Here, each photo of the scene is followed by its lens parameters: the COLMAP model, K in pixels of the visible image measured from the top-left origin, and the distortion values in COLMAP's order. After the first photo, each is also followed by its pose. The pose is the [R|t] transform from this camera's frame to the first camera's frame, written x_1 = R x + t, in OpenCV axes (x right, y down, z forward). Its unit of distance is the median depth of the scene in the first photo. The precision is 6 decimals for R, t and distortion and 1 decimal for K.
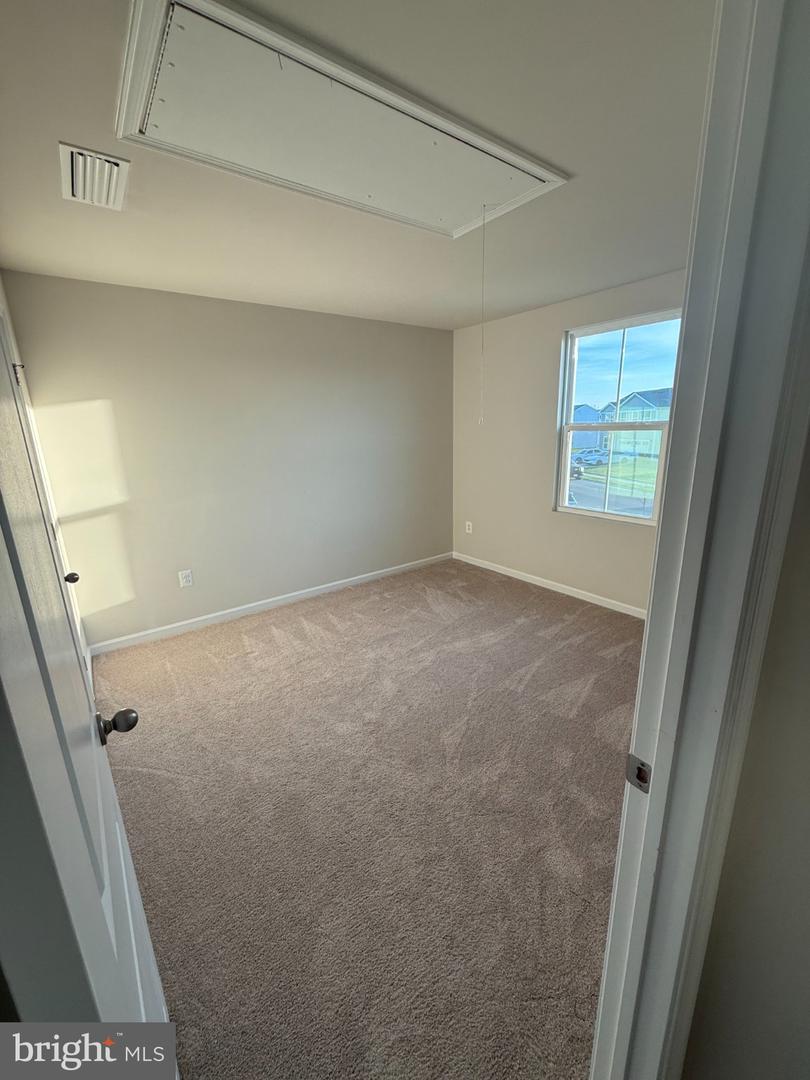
lens RADIAL K [[429.2, 0, 405.0], [0, 429.2, 540.0], [0, 0, 1]] dist [0.000643, 0.000069]
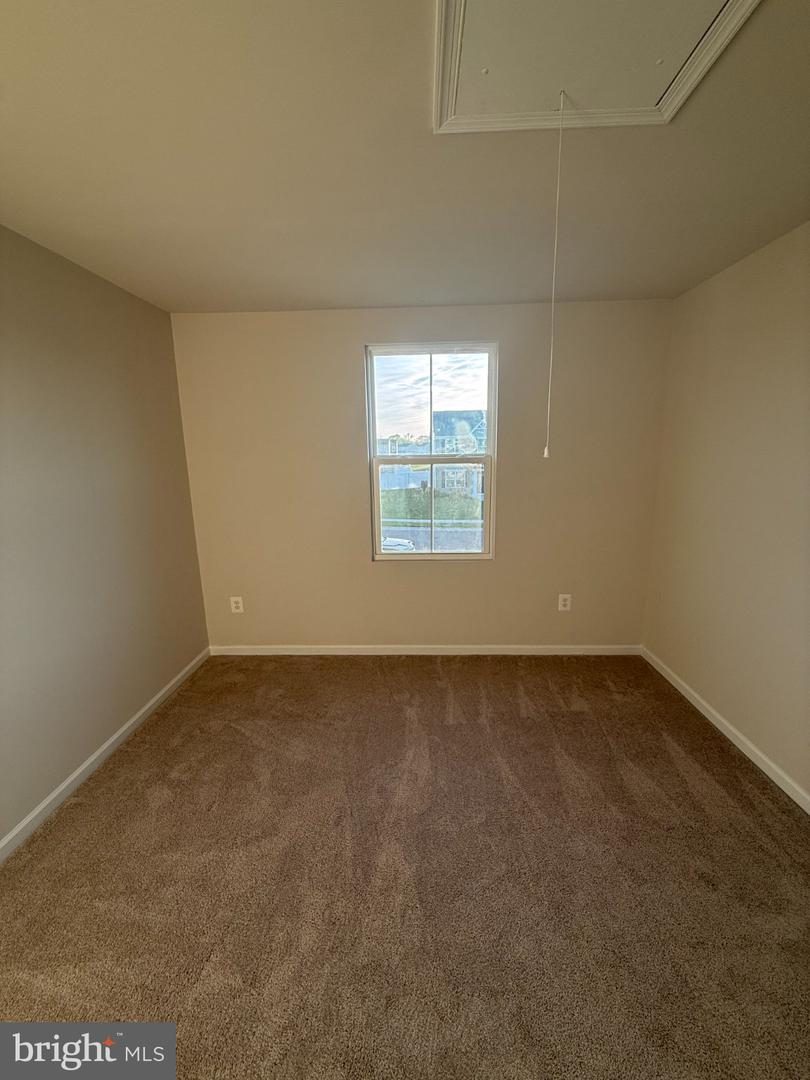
lens RADIAL K [[429.2, 0, 405.0], [0, 429.2, 540.0], [0, 0, 1]] dist [0.000643, 0.000069]
pose [[0.631935, -0.144747, 0.761385, -0.230634], [0.202191, 0.979174, 0.018336, -0.109468], [-0.748182, 0.142358, 0.648041, 0.418015]]
